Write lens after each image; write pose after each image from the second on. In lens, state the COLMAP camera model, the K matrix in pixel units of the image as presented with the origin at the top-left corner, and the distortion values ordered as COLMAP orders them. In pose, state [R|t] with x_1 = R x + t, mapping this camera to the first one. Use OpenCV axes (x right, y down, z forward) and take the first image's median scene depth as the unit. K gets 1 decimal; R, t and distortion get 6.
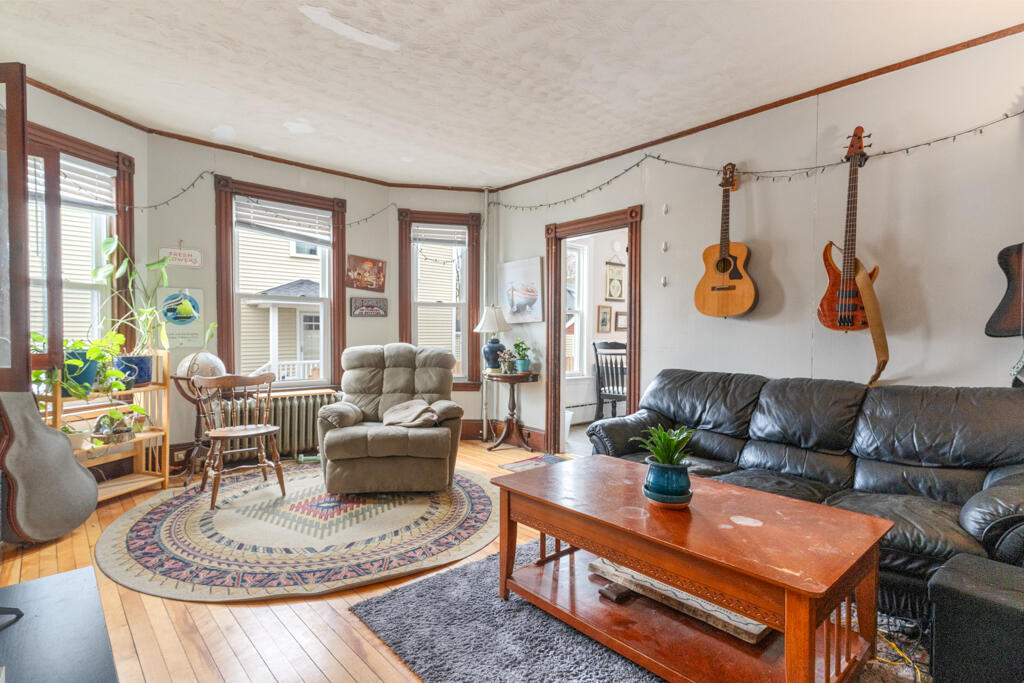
lens RADIAL K [[513.4, 0, 512.0], [0, 513.4, 341.5], [0, 0, 1]] dist [0.000929, 0.000292]
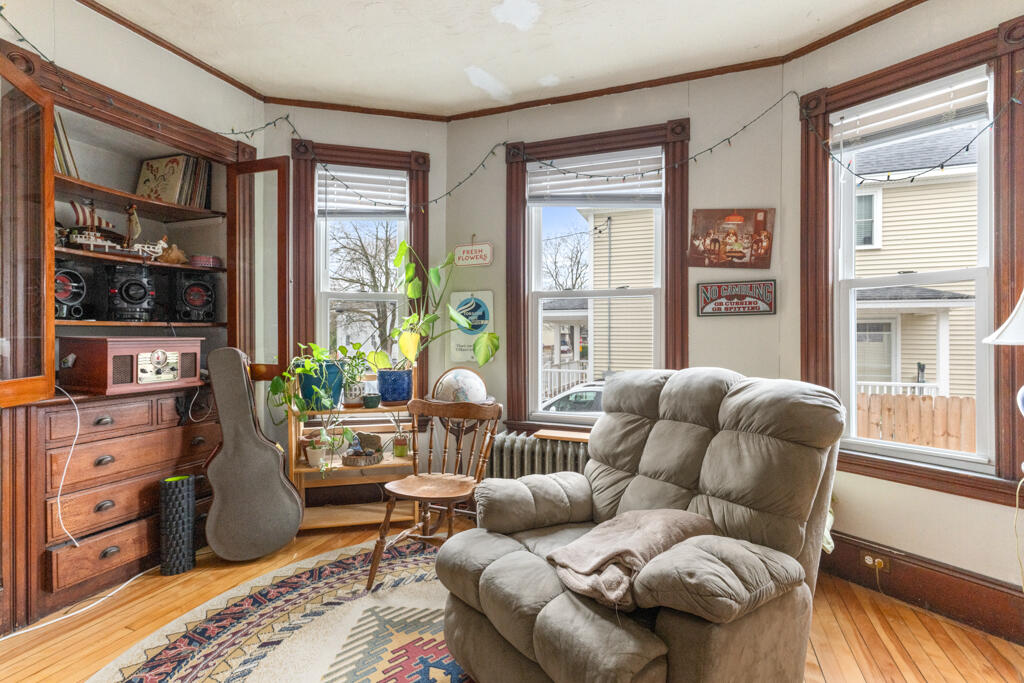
lens RADIAL K [[484.3, 0, 512.0], [0, 484.3, 341.5], [0, 0, 1]] dist [0.002012, 0.000089]
pose [[0.452084, -0.004655, -0.891963, 0.092412], [-0.017497, 0.999748, -0.014085, -0.011484], [0.891804, 0.021974, 0.451889, 0.690106]]
